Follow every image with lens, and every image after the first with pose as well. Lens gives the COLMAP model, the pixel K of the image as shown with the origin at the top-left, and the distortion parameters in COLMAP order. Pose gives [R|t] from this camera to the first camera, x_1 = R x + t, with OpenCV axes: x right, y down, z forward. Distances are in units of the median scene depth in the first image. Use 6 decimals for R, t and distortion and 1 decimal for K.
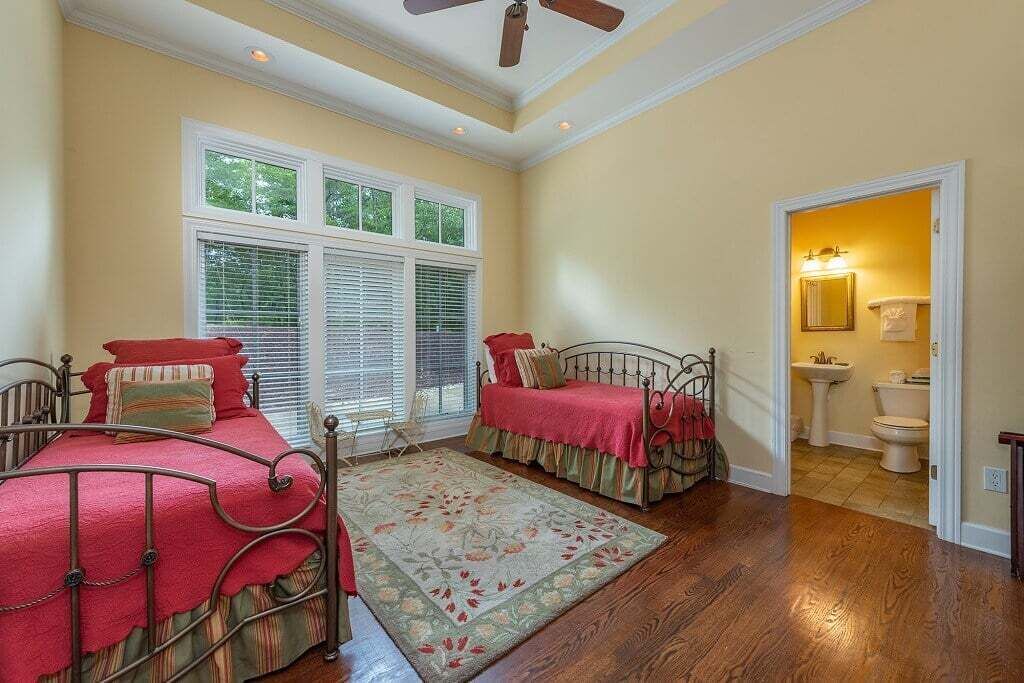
lens RADIAL K [[405.7, 0, 518.5], [0, 405.7, 329.3], [0, 0, 1]] dist [-0.000415, -0.000154]
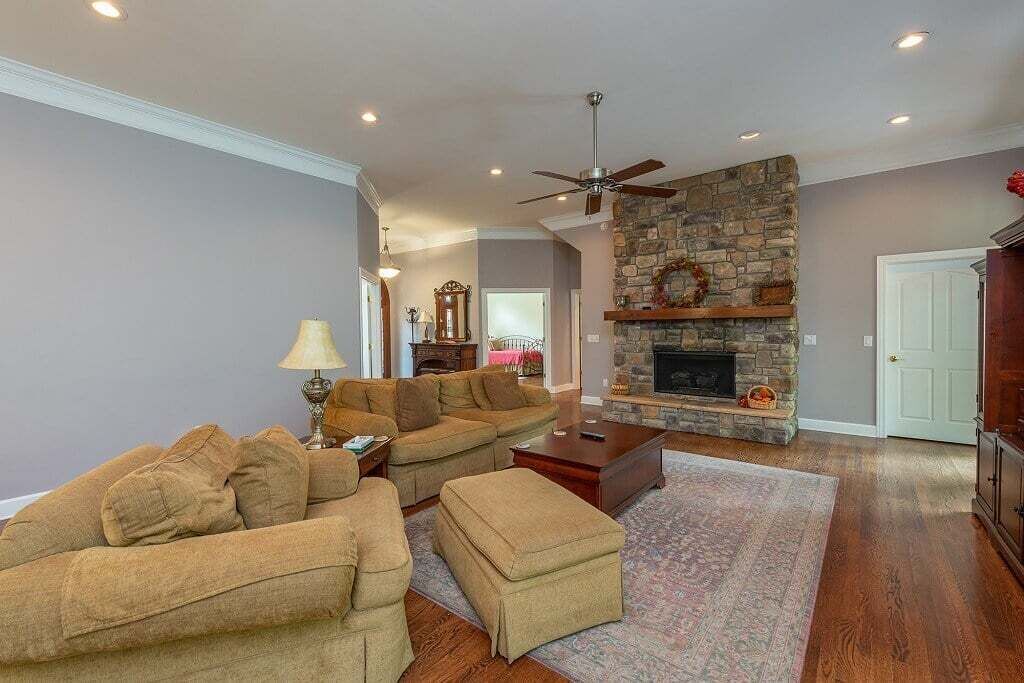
lens RADIAL K [[455.4, 0, 512.8], [0, 455.4, 329.9], [0, 0, 1]] dist [0.021398, 0.000007]
pose [[0.978377, -0.009833, 0.206597, -0.707875], [0.008848, 0.999945, 0.005690, -0.049647], [-0.206642, -0.003739, 0.978410, -3.330009]]
